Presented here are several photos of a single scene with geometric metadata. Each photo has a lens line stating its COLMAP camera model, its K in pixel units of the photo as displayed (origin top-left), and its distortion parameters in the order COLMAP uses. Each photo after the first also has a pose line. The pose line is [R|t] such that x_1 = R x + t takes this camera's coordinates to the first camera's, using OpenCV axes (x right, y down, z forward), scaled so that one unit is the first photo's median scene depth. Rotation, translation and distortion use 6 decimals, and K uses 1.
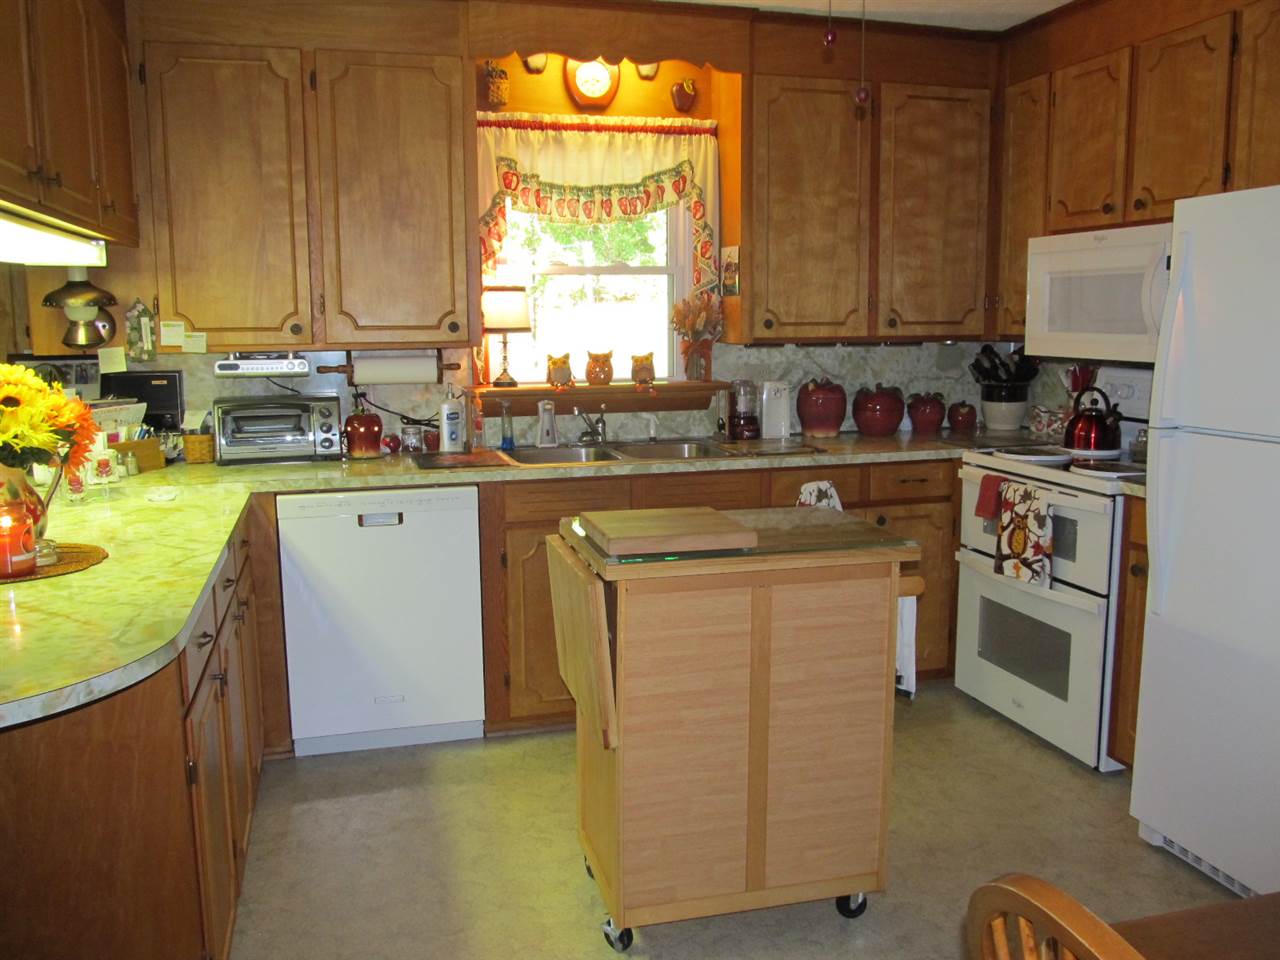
lens RADIAL K [[981.8, 0, 640.0], [0, 981.8, 480.0], [0, 0, 1]] dist [-0.160960, -0.002247]
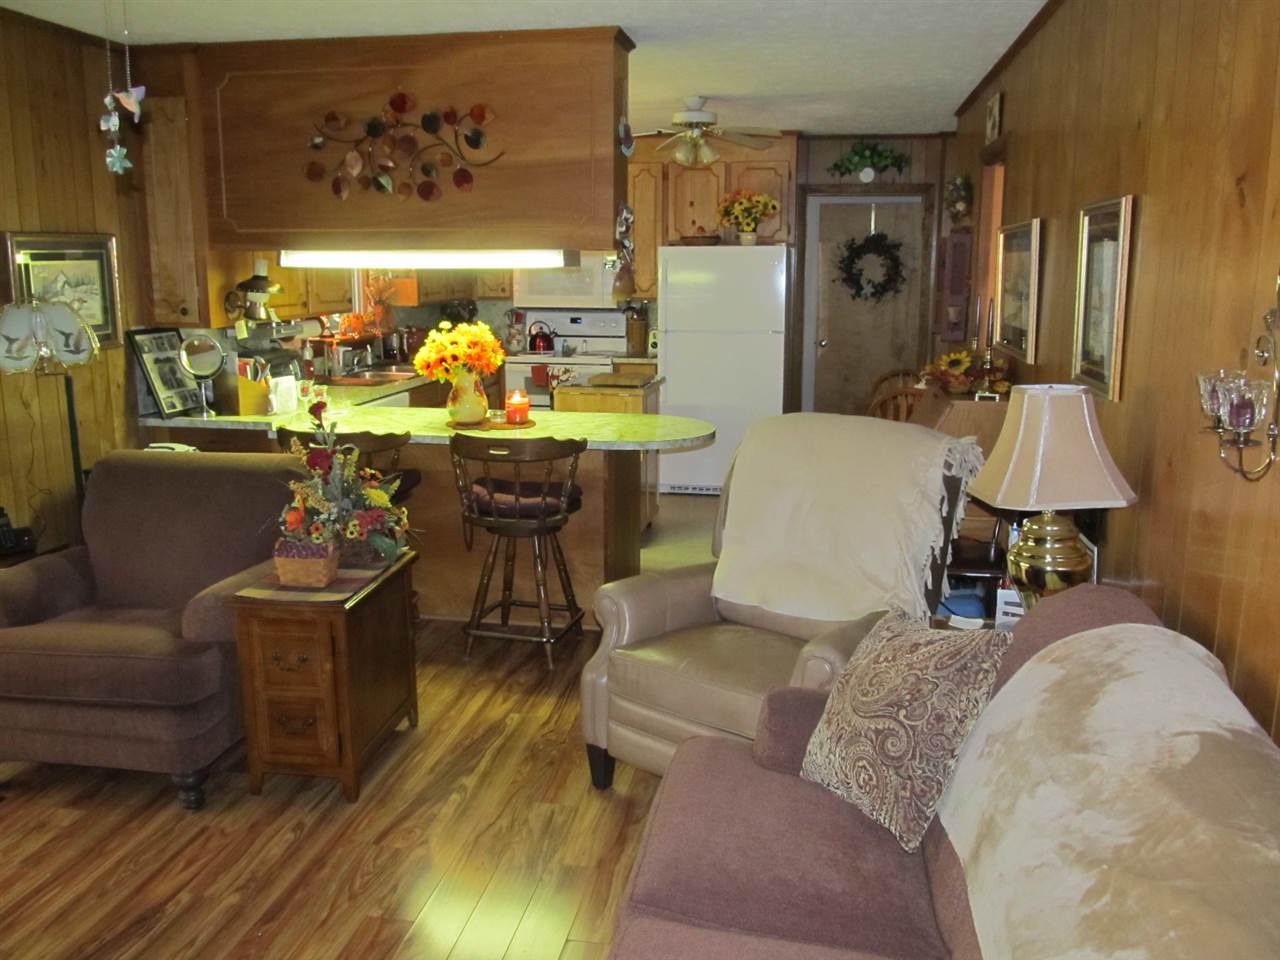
lens RADIAL K [[1064.3, 0, 640.0], [0, 1064.3, 480.0], [0, 0, 1]] dist [-0.069920, 0.055356]
pose [[0.382667, -0.170291, 0.908057, -1.833987], [0.125837, 0.983314, 0.131375, -0.038200], [-0.915277, 0.063994, 0.397710, -0.129665]]
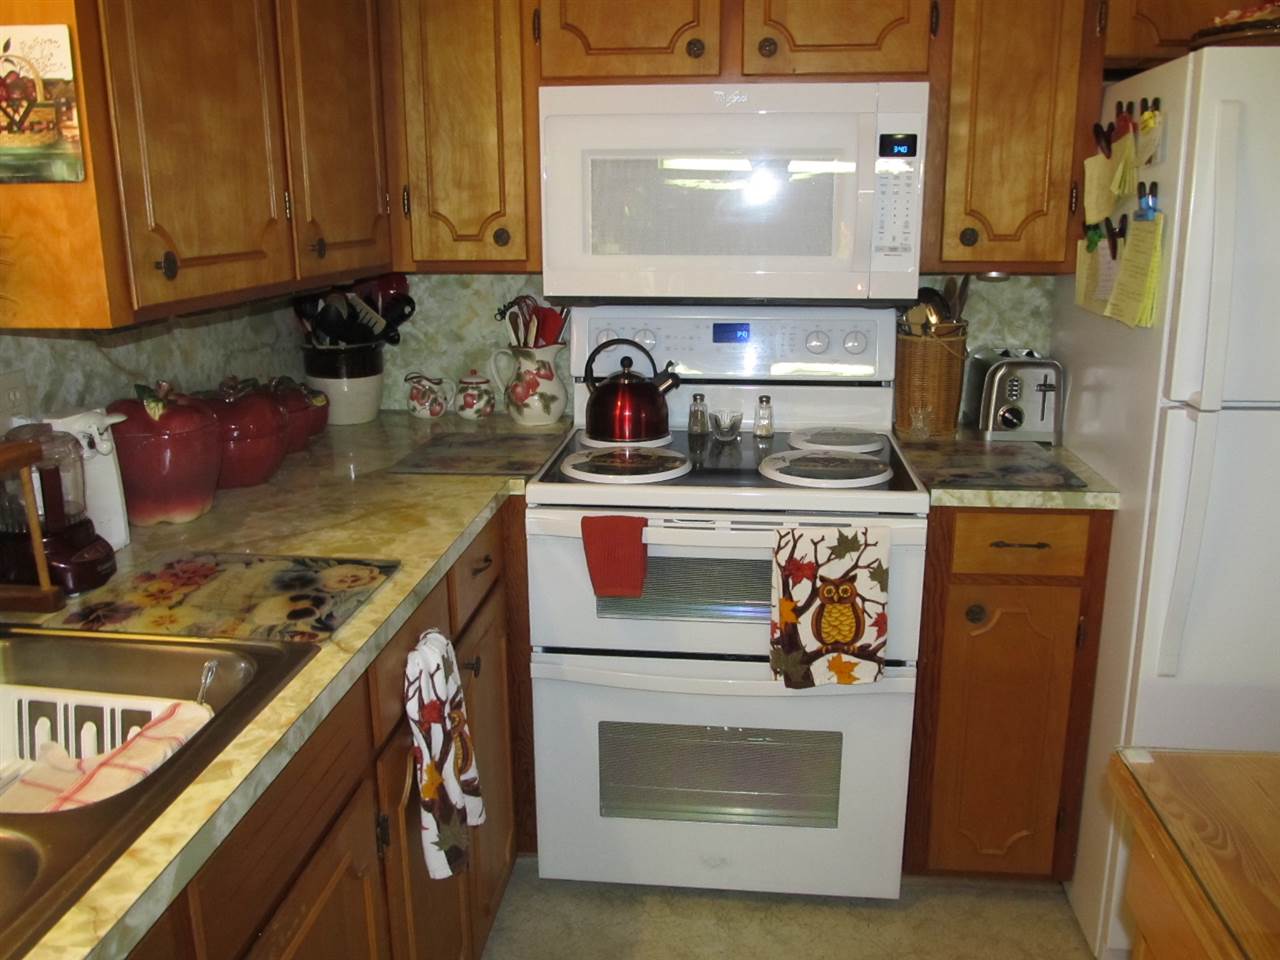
lens RADIAL K [[1064.3, 0, 640.0], [0, 1064.3, 480.0], [0, 0, 1]] dist [-0.069920, 0.055356]
pose [[0.331719, -0.221609, 0.916980, -0.217388], [0.141680, 0.972696, 0.183821, -0.153030], [-0.932679, 0.068940, 0.354059, 0.834326]]
